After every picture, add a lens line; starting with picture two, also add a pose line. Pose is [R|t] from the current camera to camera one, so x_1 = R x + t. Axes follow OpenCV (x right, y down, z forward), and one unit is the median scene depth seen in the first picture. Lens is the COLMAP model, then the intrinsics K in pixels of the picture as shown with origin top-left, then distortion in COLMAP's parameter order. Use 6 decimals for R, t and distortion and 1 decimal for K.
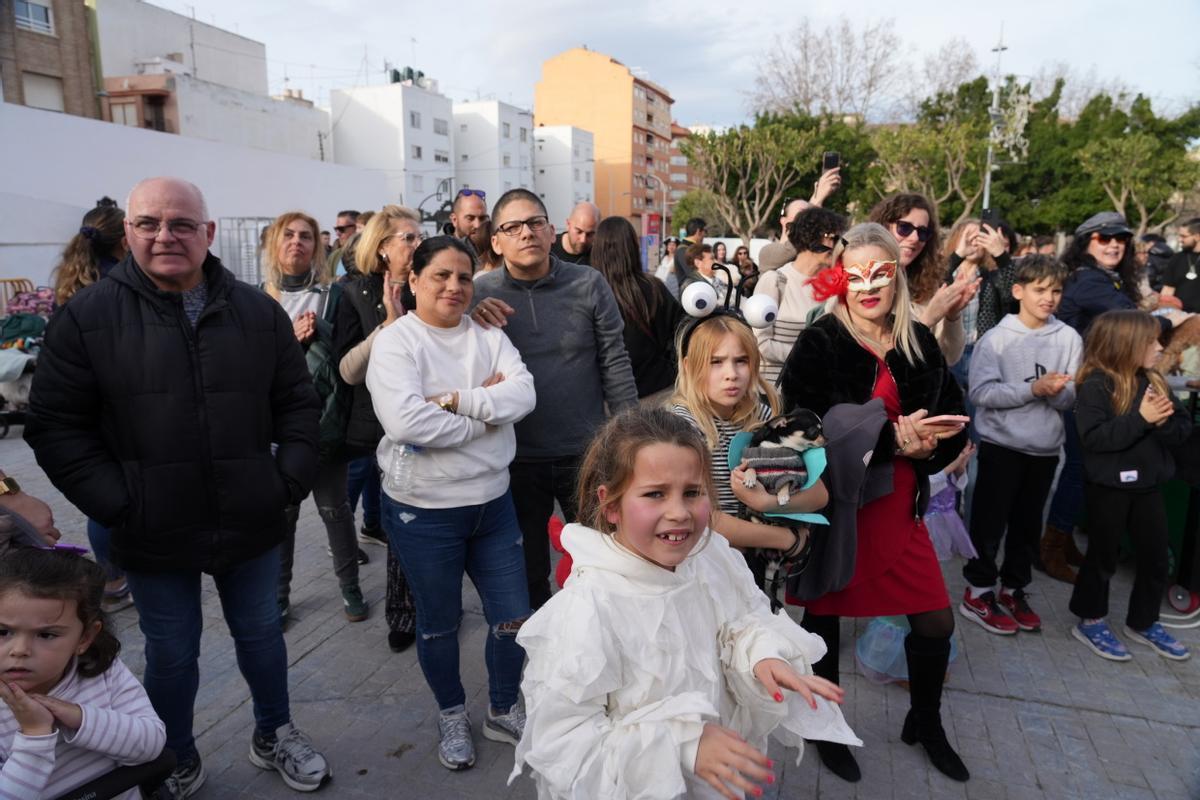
lens RADIAL K [[816.1, 0, 601.7], [0, 816.1, 393.7], [0, 0, 1]] dist [-0.037661, 0.024551]
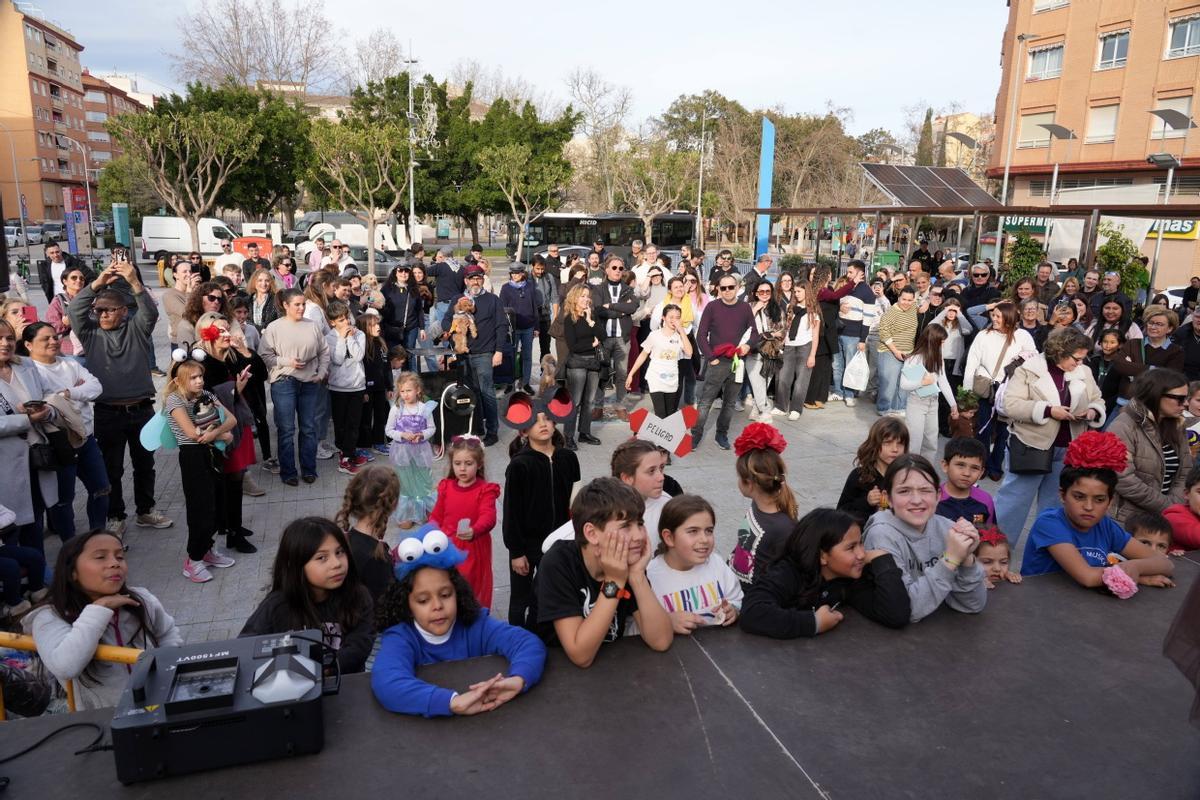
lens RADIAL K [[816.1, 0, 601.7], [0, 816.1, 393.7], [0, 0, 1]] dist [-0.037661, 0.024551]
pose [[0.806382, -0.112902, 0.580518, -0.011842], [0.090483, 0.993604, 0.067555, -0.000648], [-0.584432, -0.001948, 0.811440, -0.066499]]
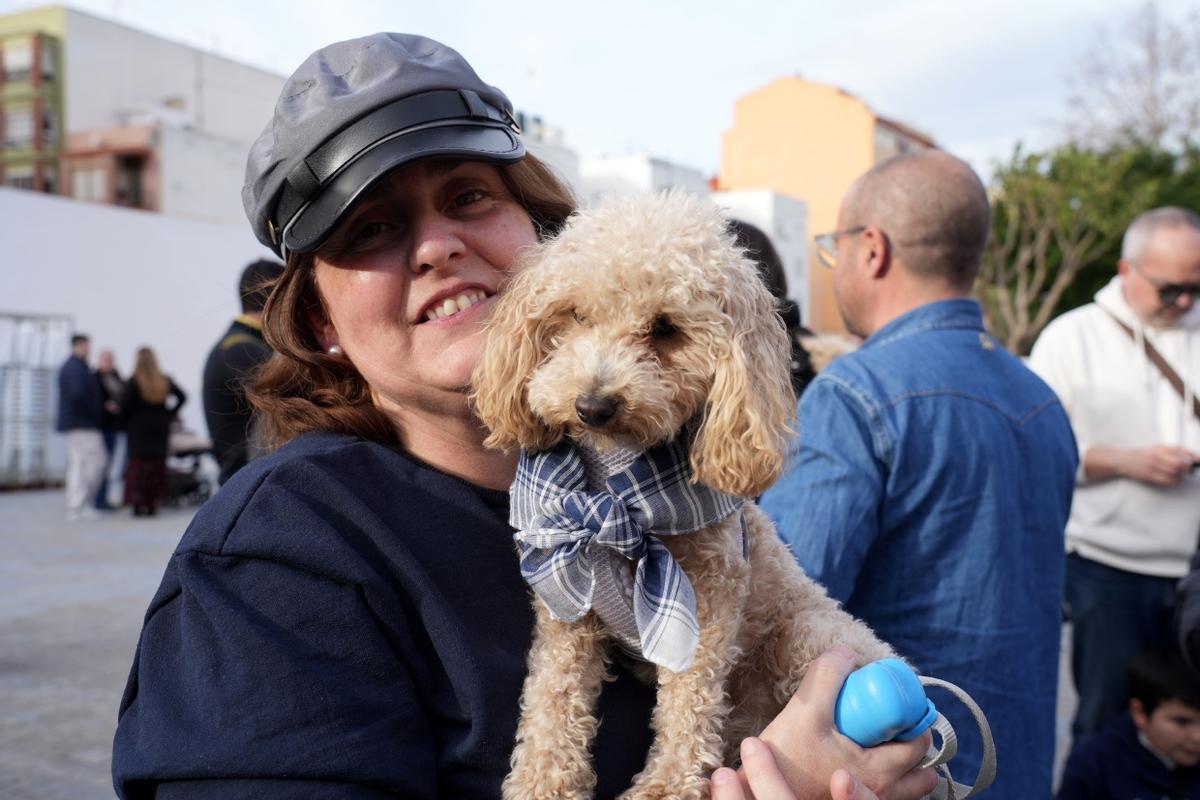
lens RADIAL K [[1241.6, 0, 617.1], [0, 1241.6, 398.5], [0, 0, 1]] dist [0.055415, 0.007173]
pose [[0.982990, 0.000740, -0.183660, 0.045703], [-0.030430, 0.986827, -0.158892, -0.014213], [0.181123, 0.161778, 0.970063, 0.094406]]
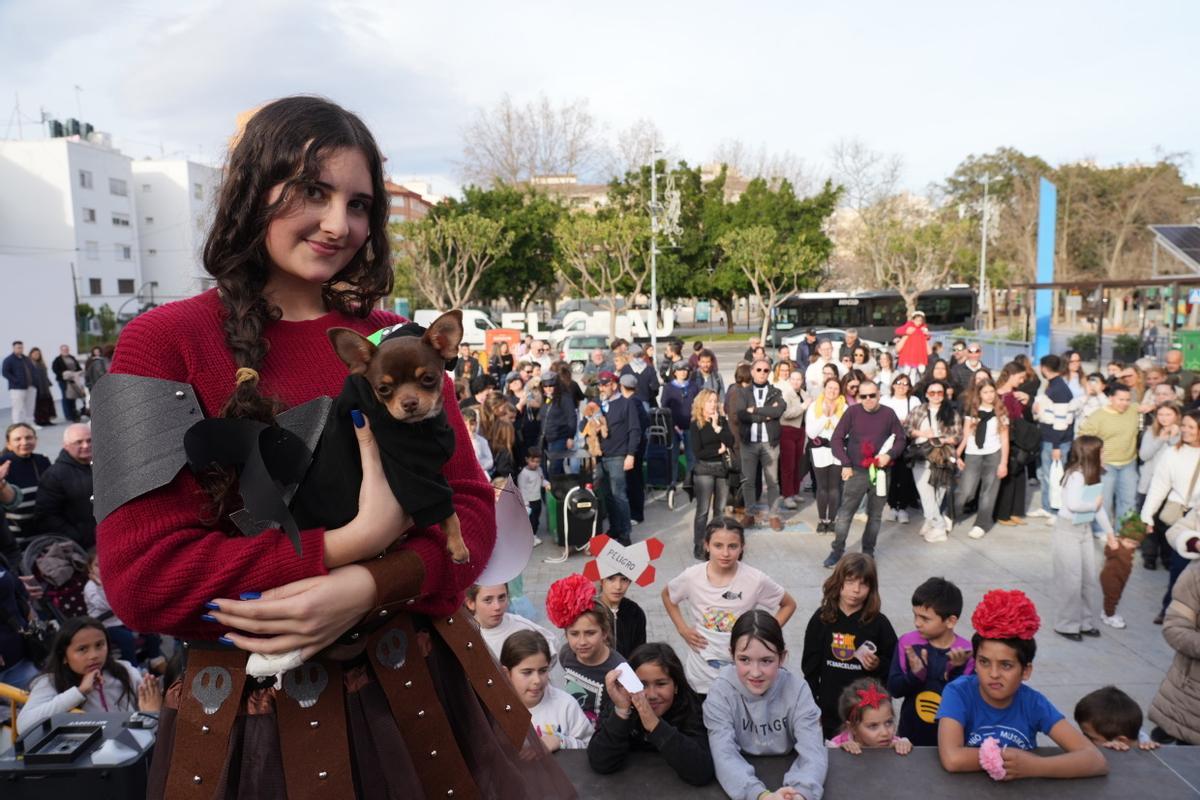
lens RADIAL K [[870.6, 0, 598.9], [0, 870.6, 387.1], [0, 0, 1]] dist [-0.006750, 0.032761]
pose [[0.951700, -0.052630, 0.302485, 0.006755], [0.076959, 0.994639, -0.069075, -0.001848], [-0.297228, 0.089018, 0.950648, -0.085745]]
